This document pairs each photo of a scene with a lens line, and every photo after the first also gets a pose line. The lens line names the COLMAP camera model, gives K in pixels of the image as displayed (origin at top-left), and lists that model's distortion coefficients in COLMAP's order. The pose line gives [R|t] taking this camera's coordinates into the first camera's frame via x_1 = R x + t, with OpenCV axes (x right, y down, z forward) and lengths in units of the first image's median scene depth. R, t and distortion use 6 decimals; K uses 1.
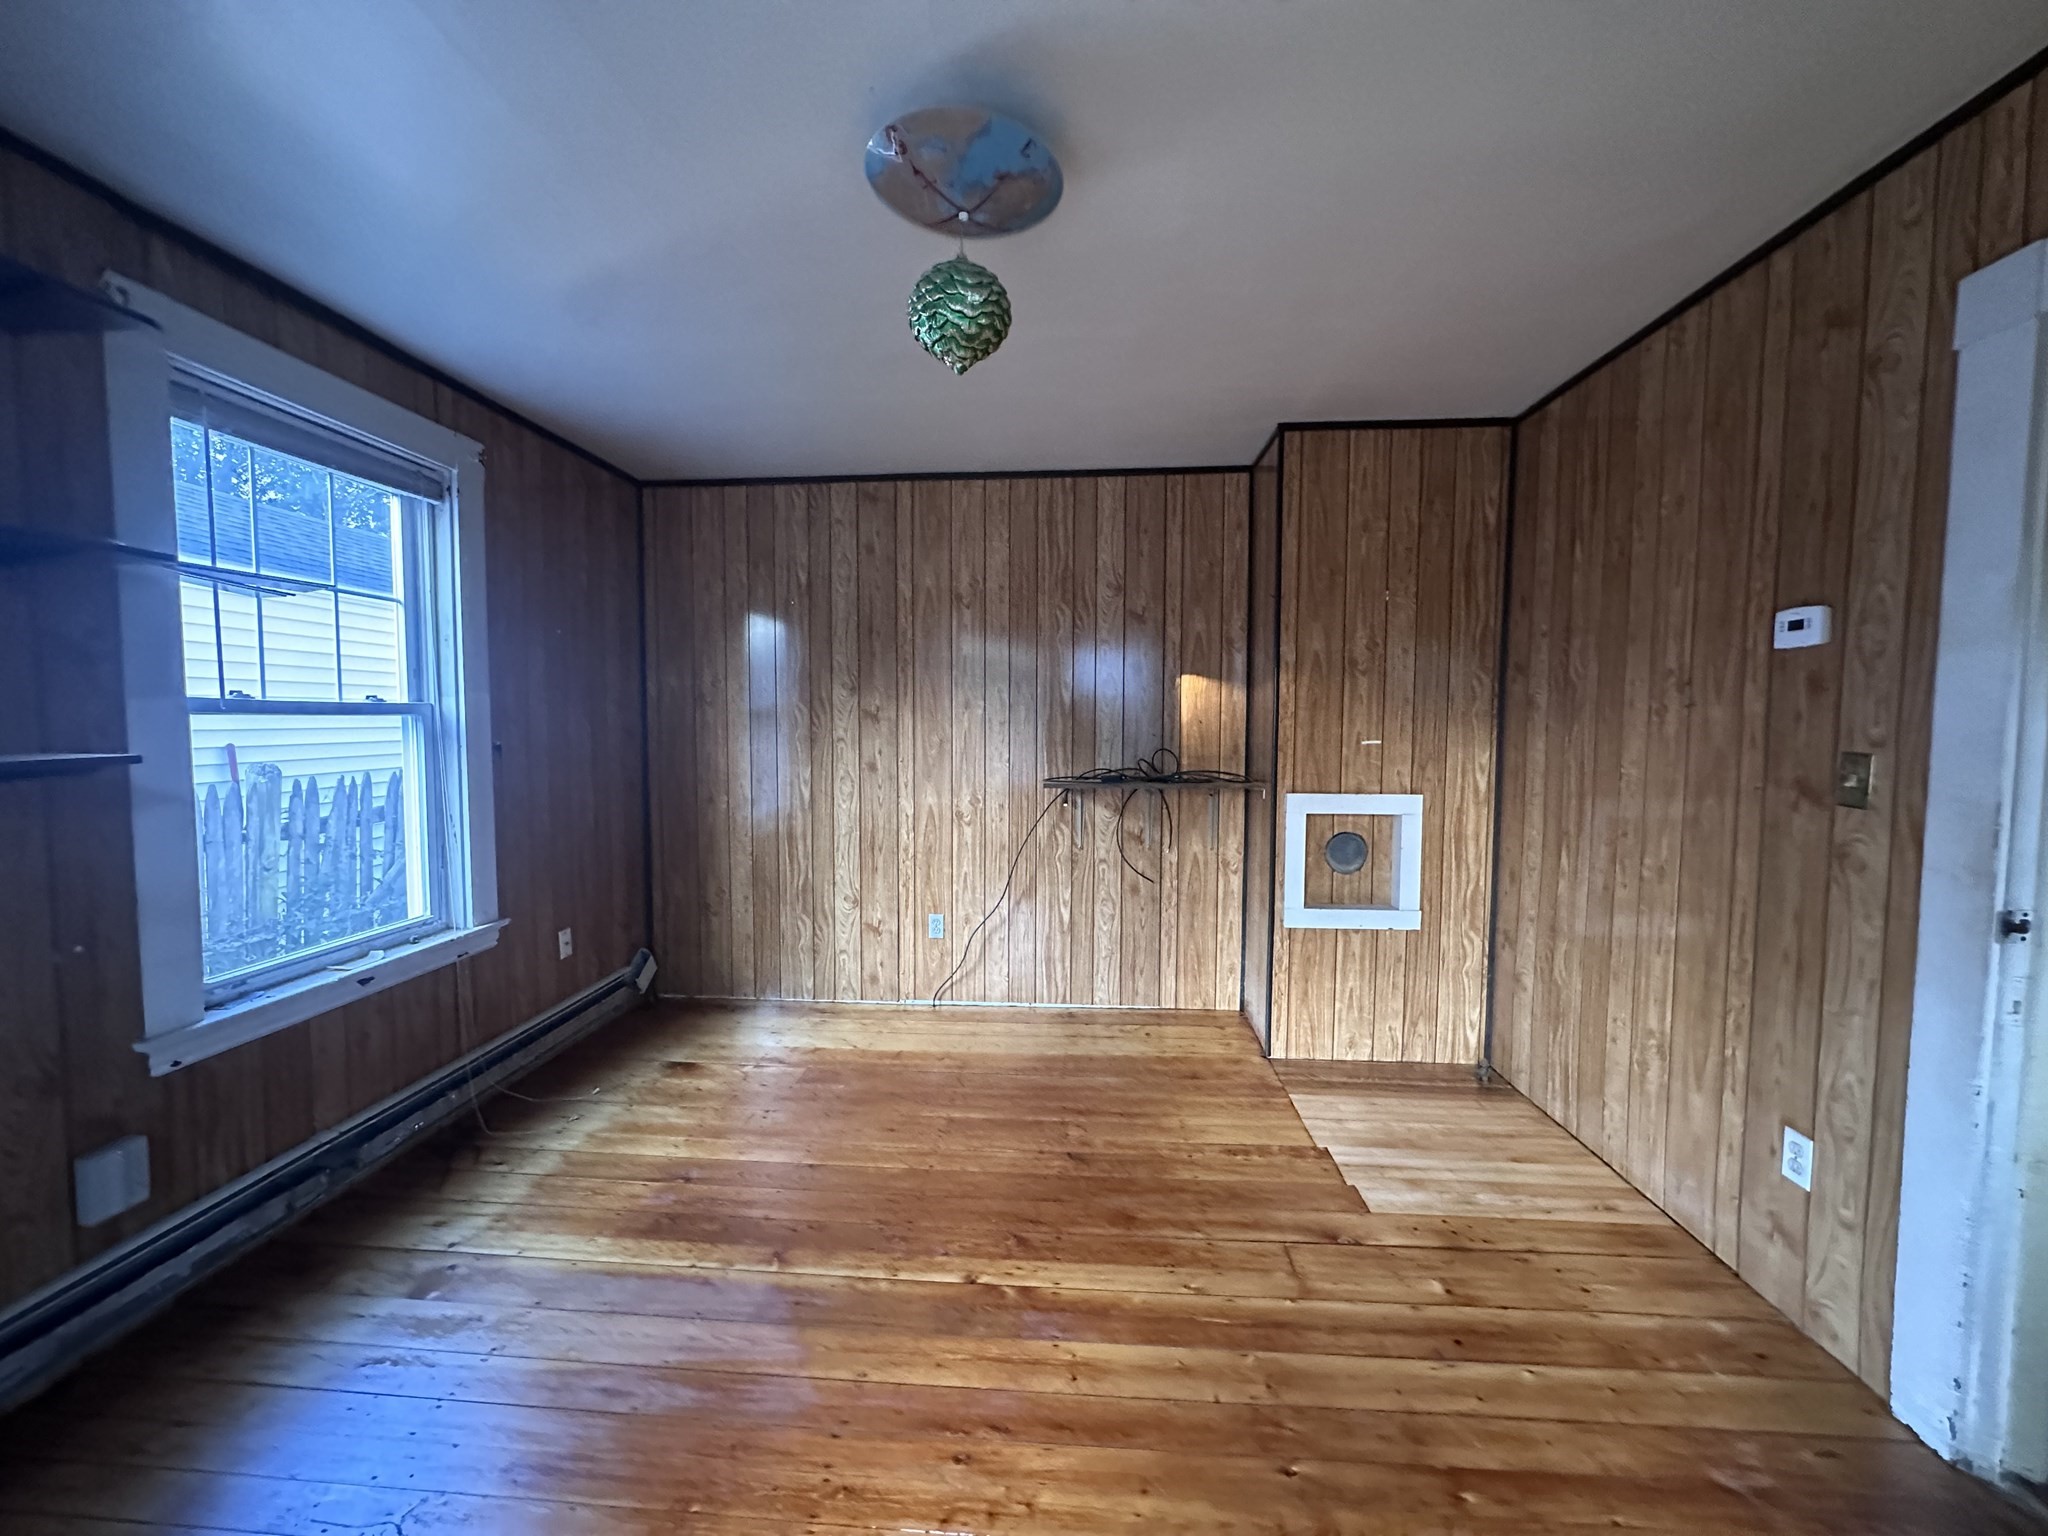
lens RADIAL K [[823.3, 0, 1020.9], [0, 823.3, 769.5], [0, 0, 1]] dist [0.000123, -0.000163]
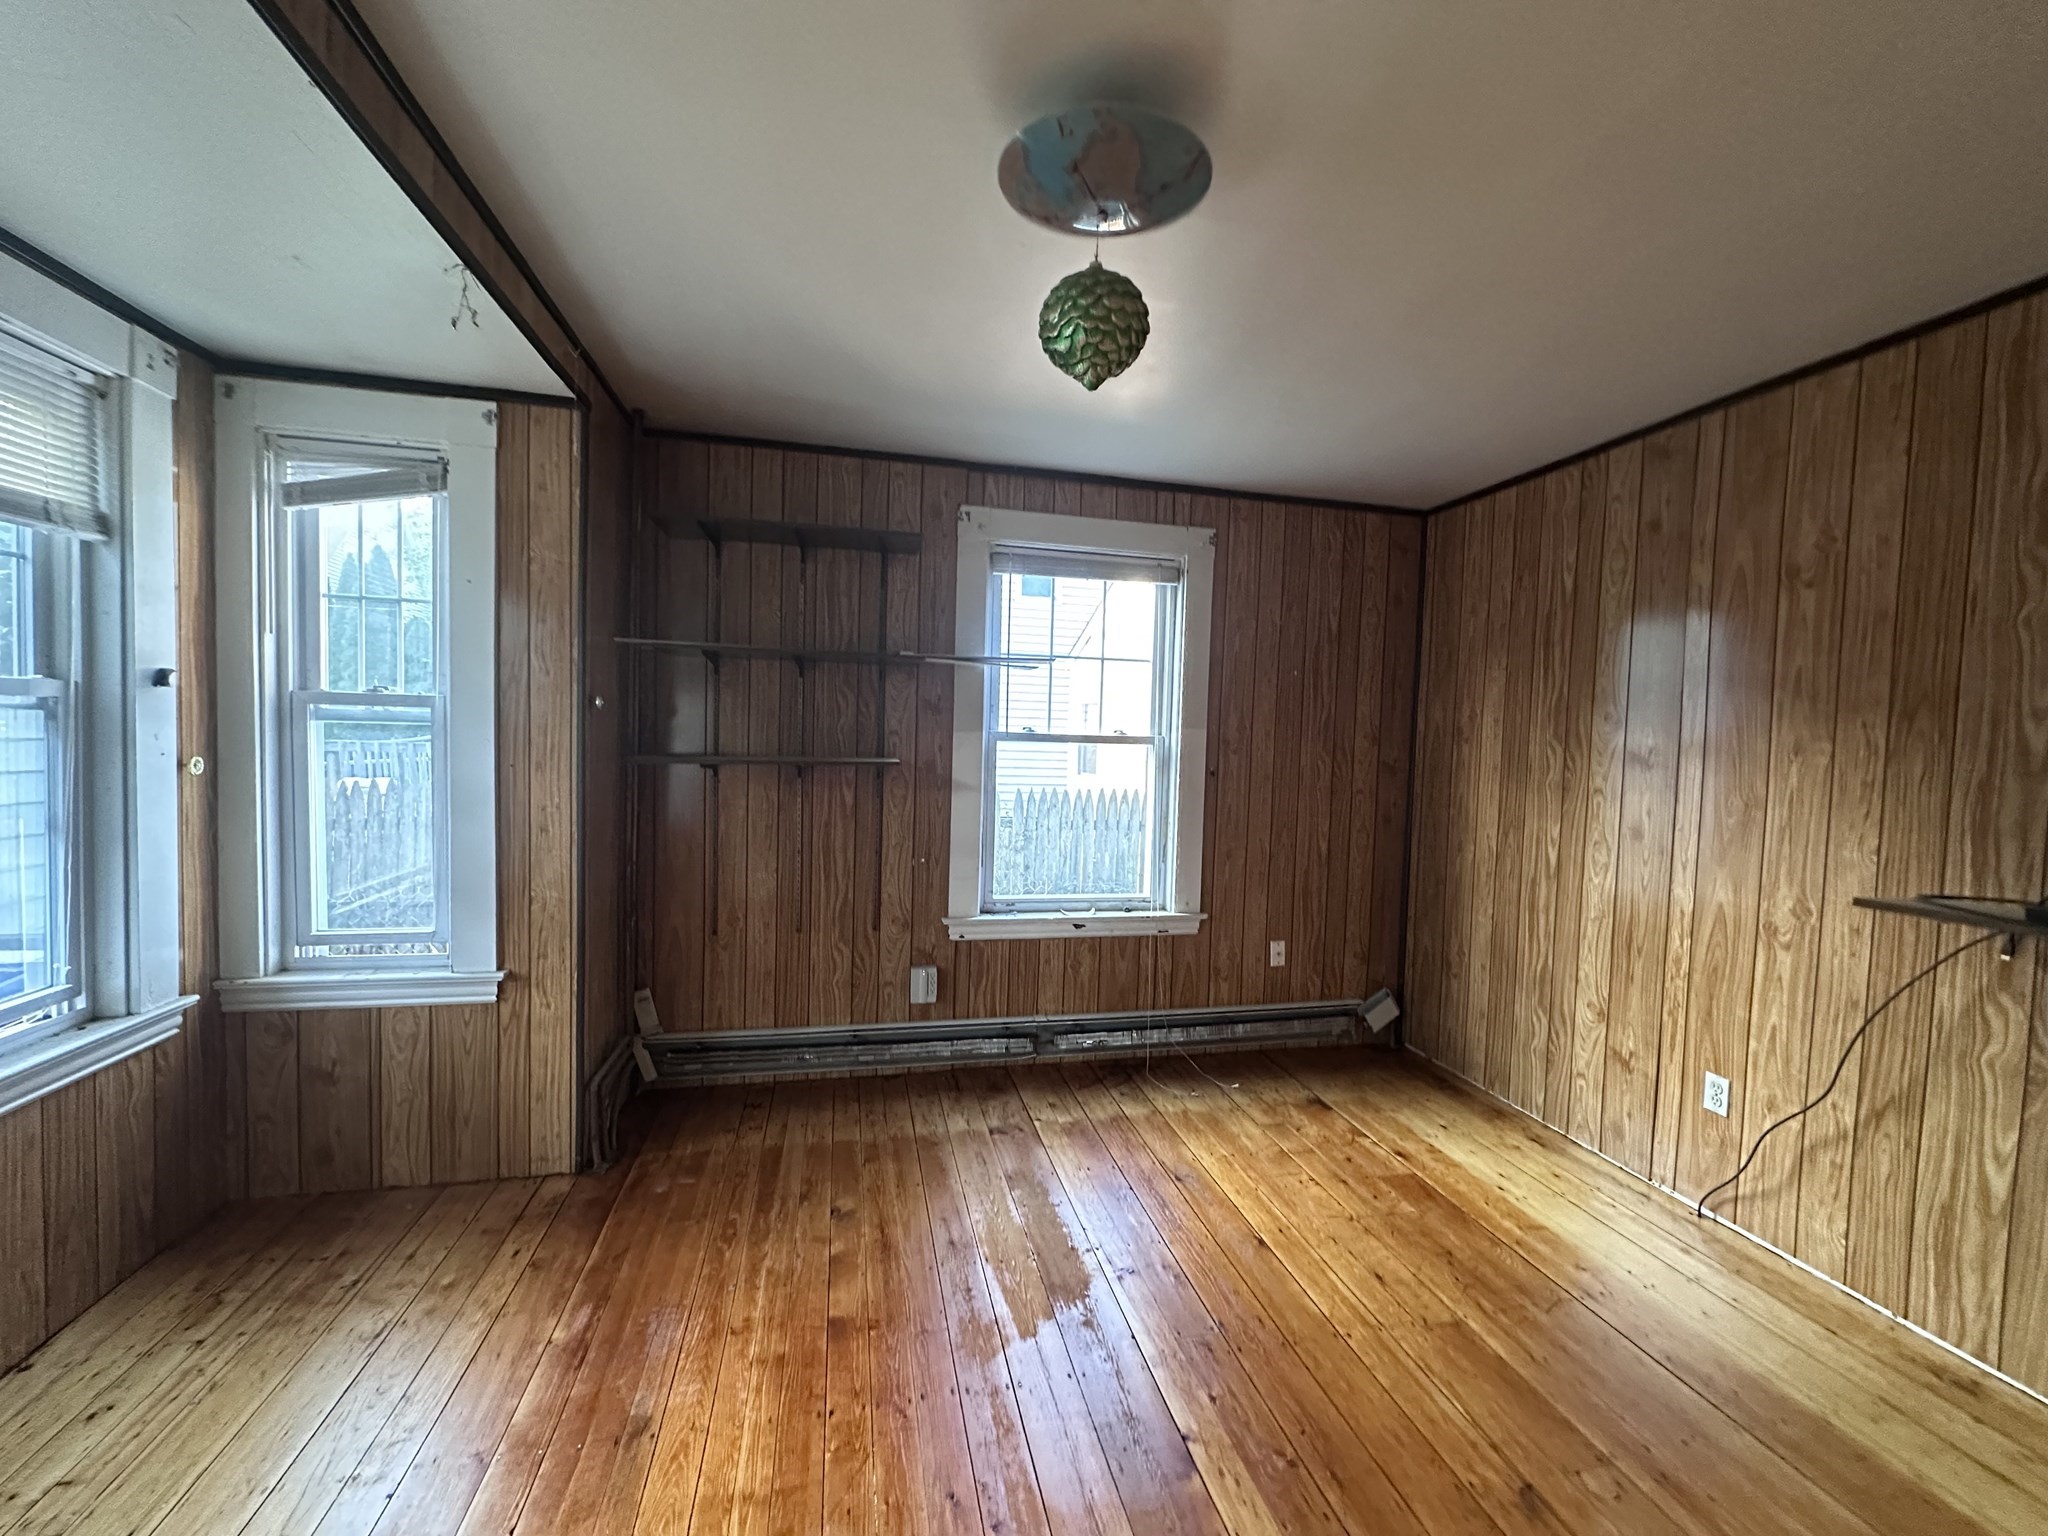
lens RADIAL K [[823.3, 0, 1027.7], [0, 823.3, 766.8], [0, 0, 1]] dist [0.000123, -0.000163]
pose [[0.288287, 0.046672, -0.956406, 0.346698], [-0.087425, 0.995923, 0.022248, -0.029728], [0.953545, 0.077200, 0.291192, 0.292548]]
